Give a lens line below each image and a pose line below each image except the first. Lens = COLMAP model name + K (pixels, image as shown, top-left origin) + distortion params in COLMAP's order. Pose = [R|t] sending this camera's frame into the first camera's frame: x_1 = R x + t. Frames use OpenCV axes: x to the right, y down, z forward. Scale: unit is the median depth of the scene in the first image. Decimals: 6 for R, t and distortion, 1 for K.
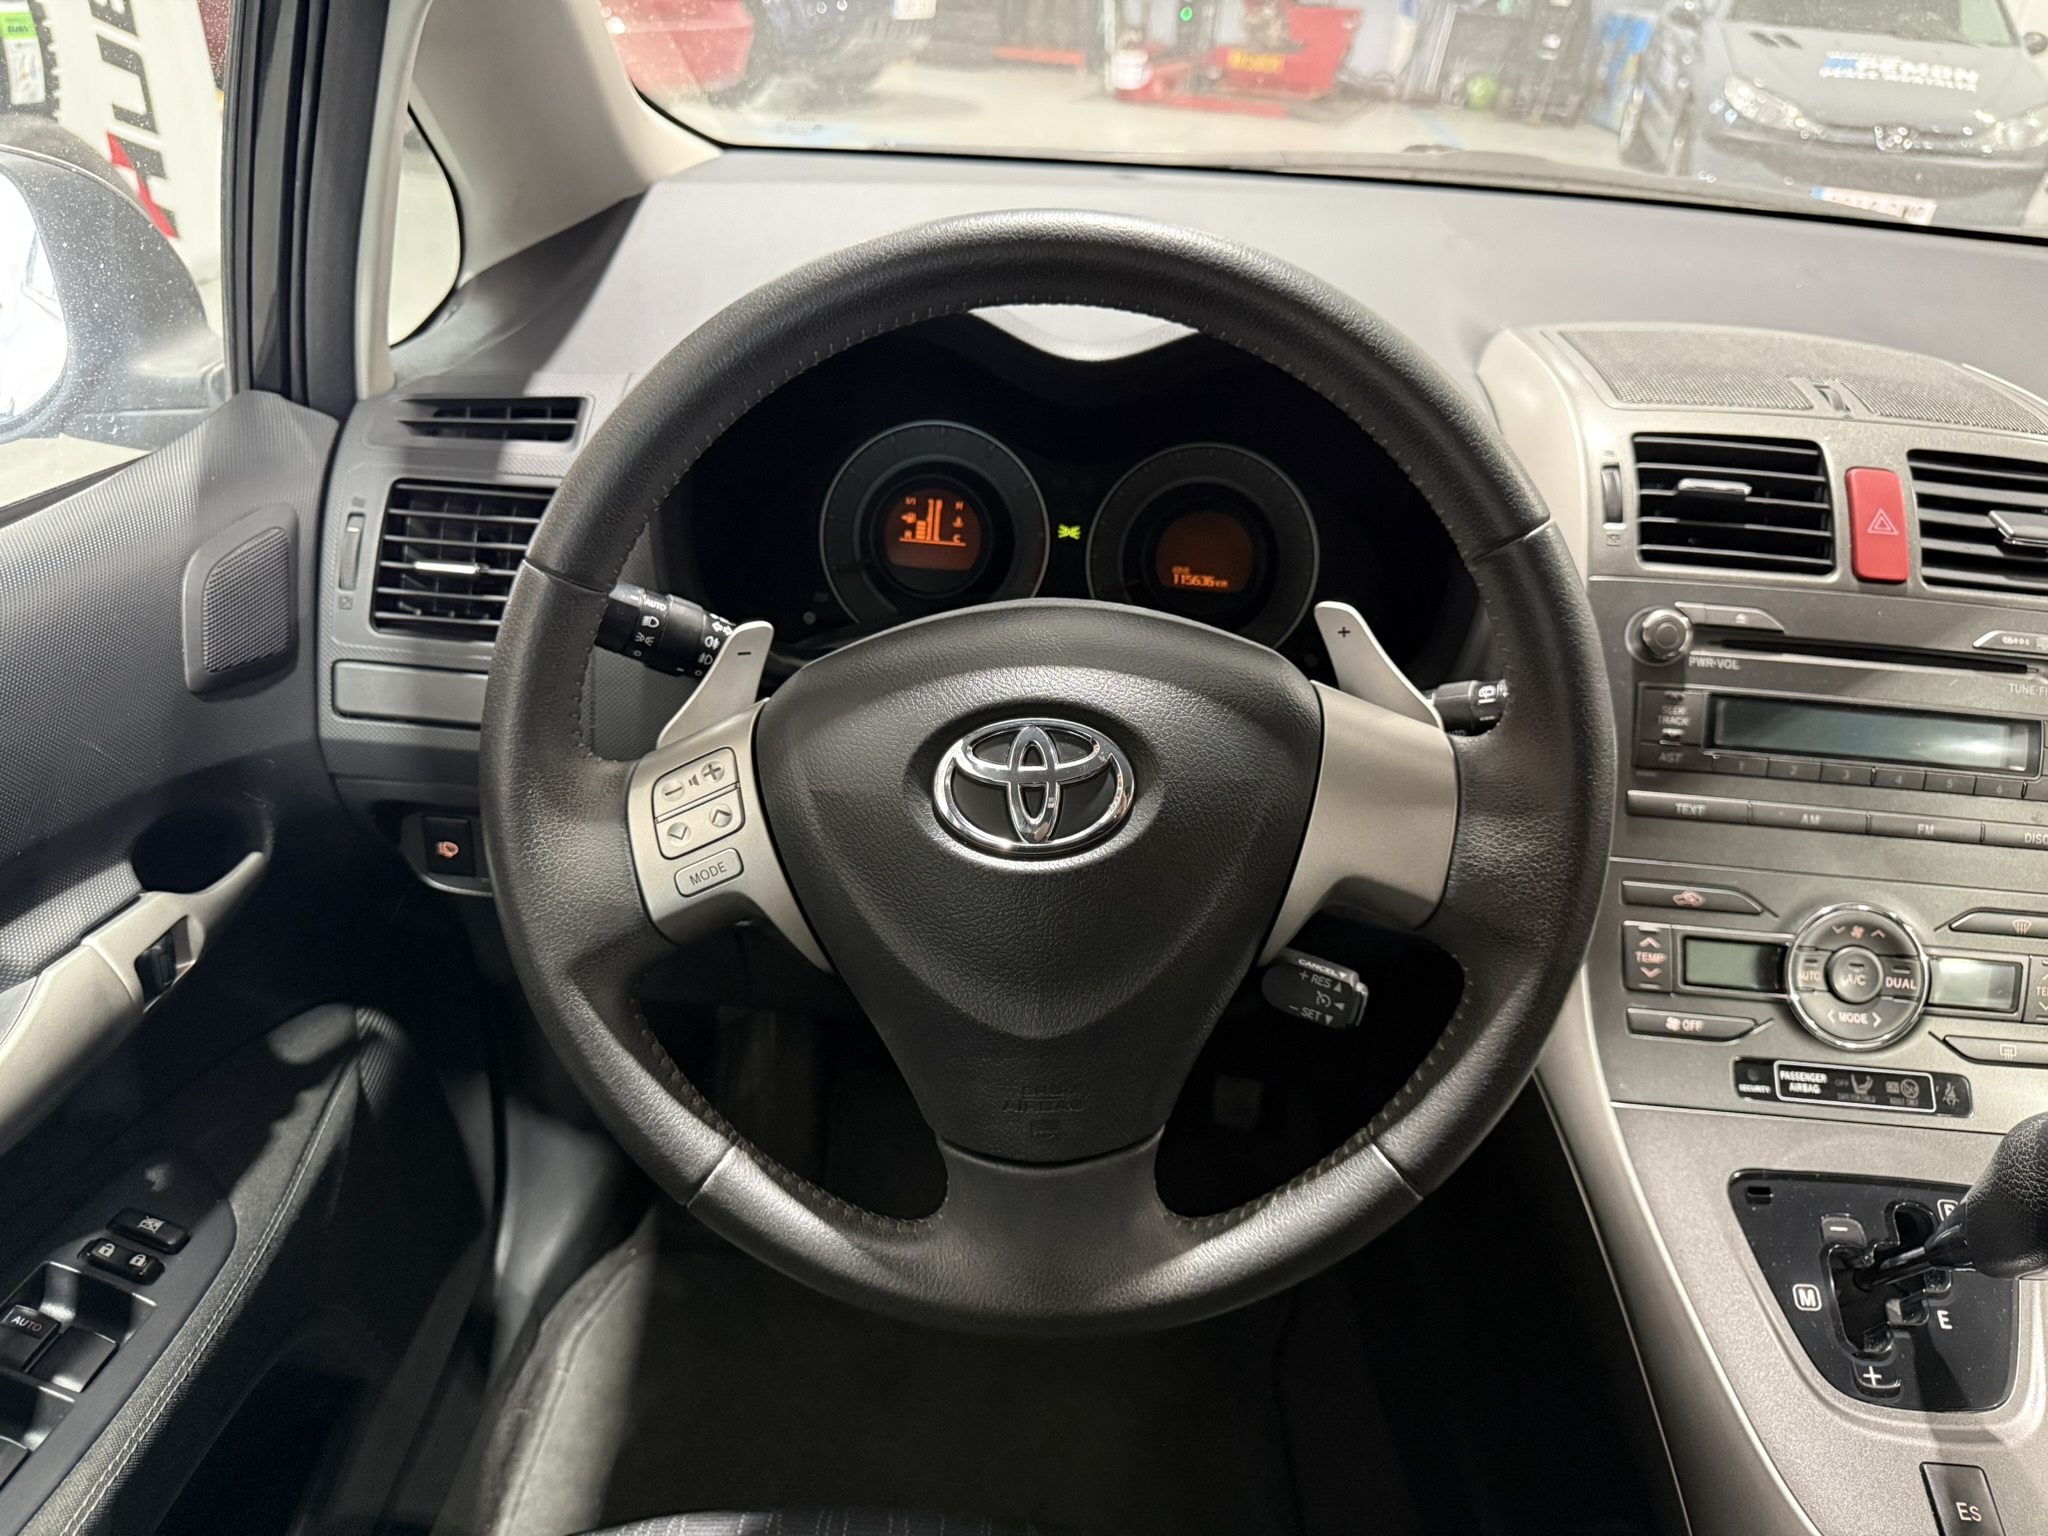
lens RADIAL K [[1480.7, 0, 1019.7], [0, 1480.7, 807.5], [0, 0, 1]] dist [0.034545, -0.043292]
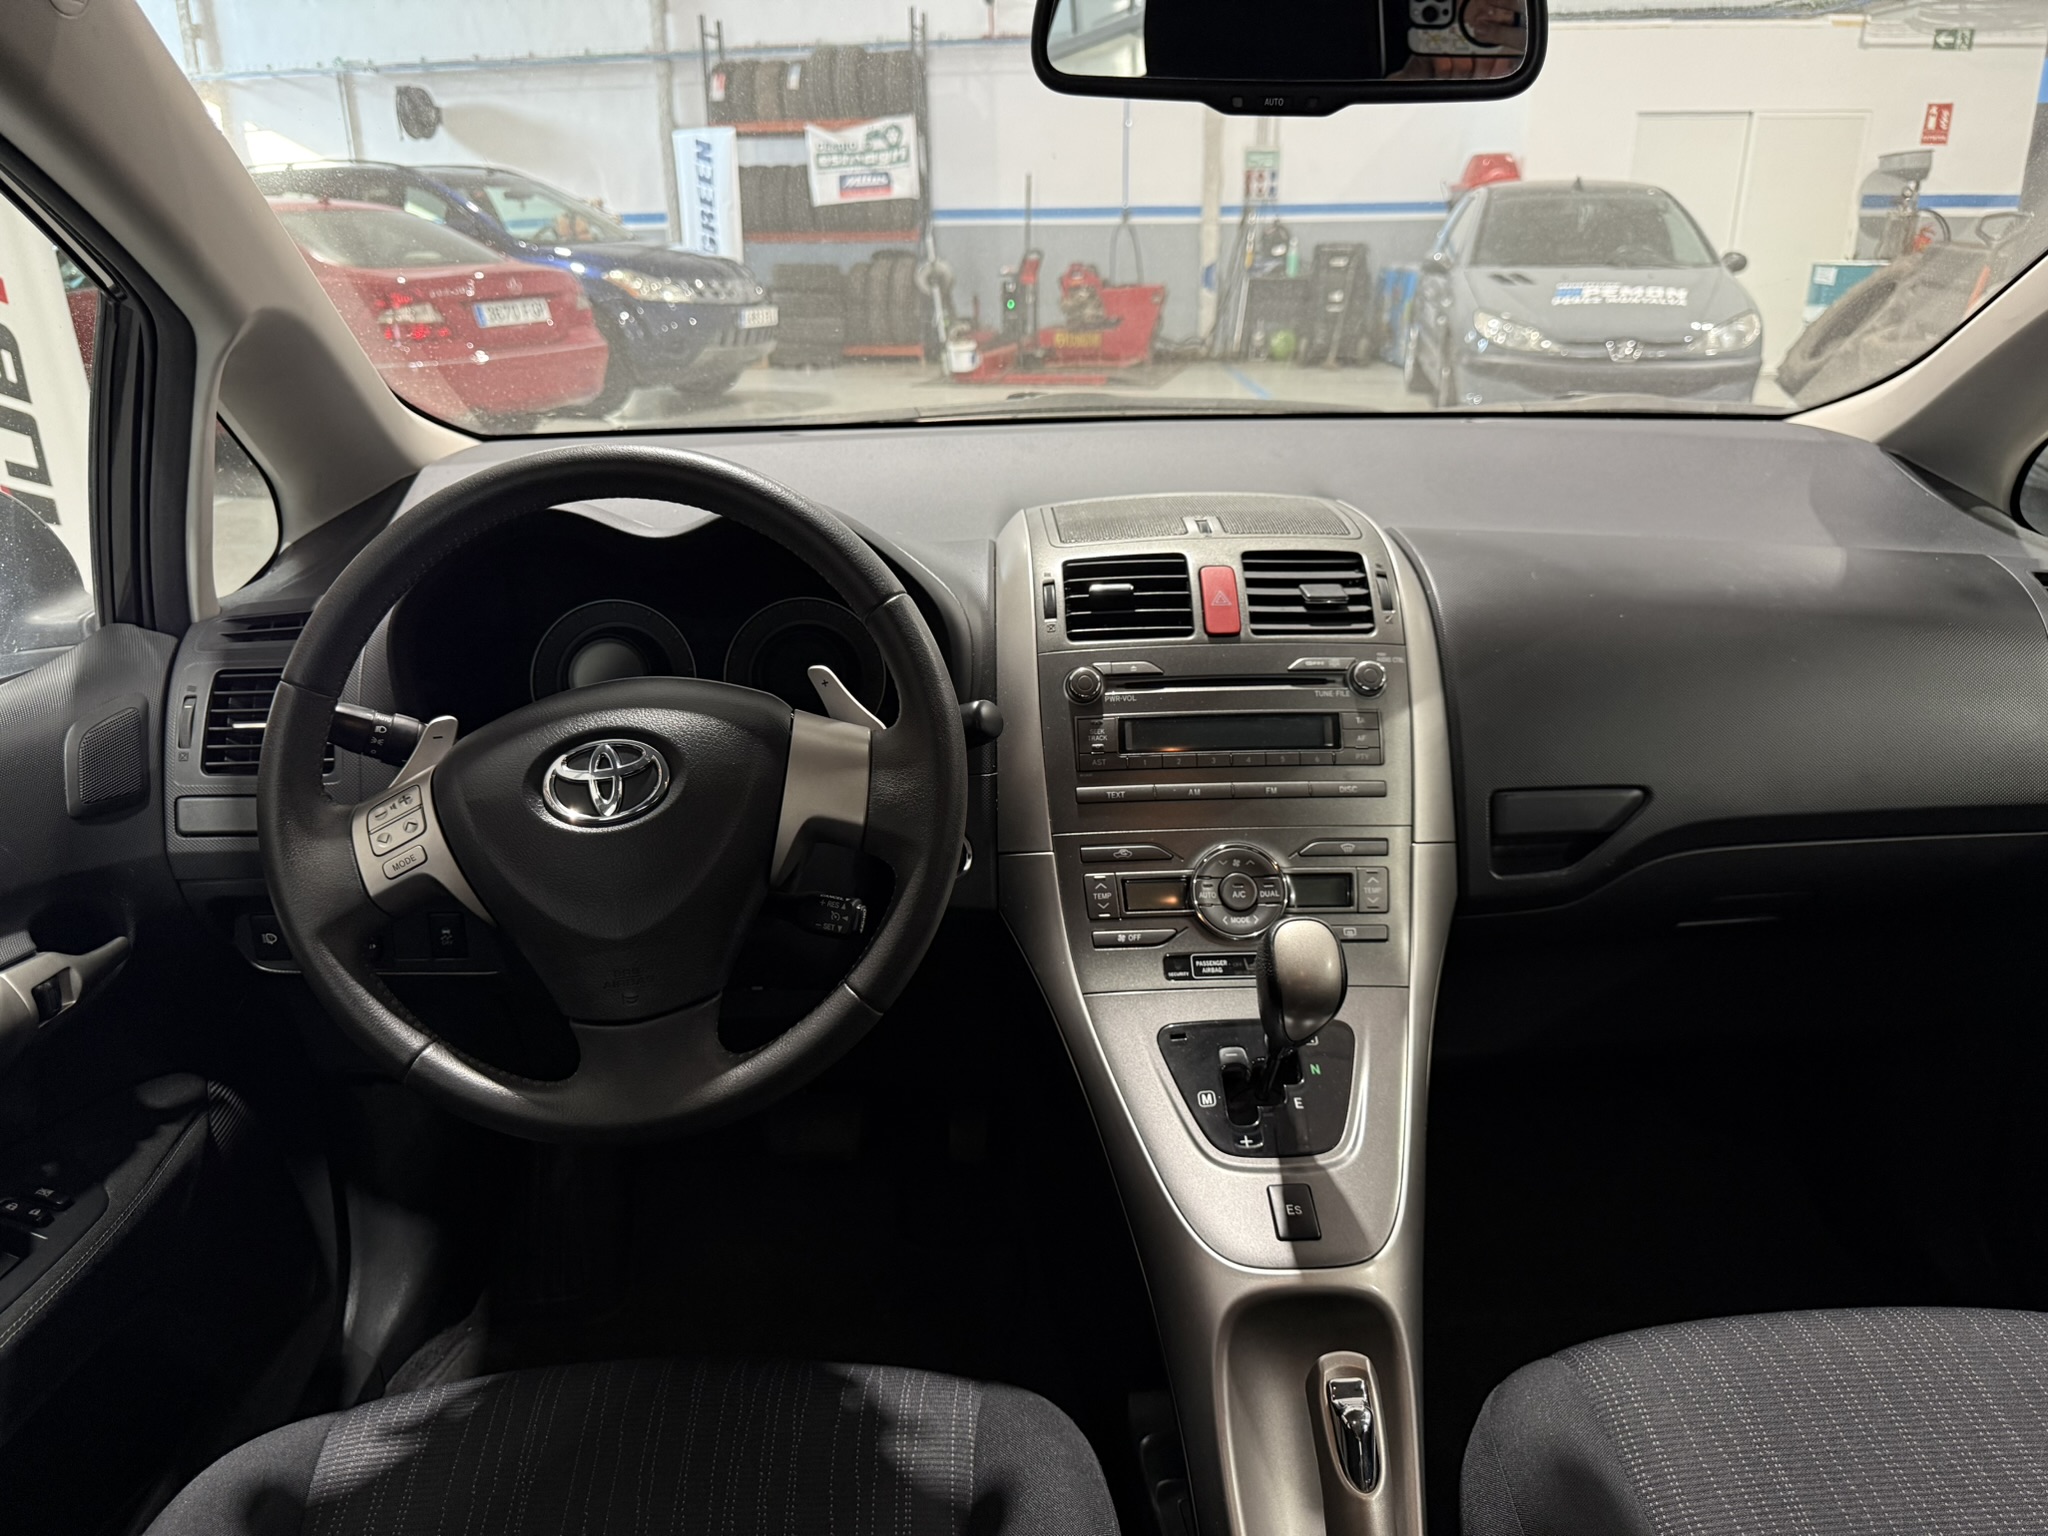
lens RADIAL K [[1480.7, 0, 1021.0], [0, 1480.7, 802.1], [0, 0, 1]] dist [0.034545, -0.043292]
pose [[0.992697, -0.105381, 0.058716, 0.152375], [0.113731, 0.979845, -0.164226, 0.136890], [-0.040227, 0.169704, 0.984674, -0.256747]]
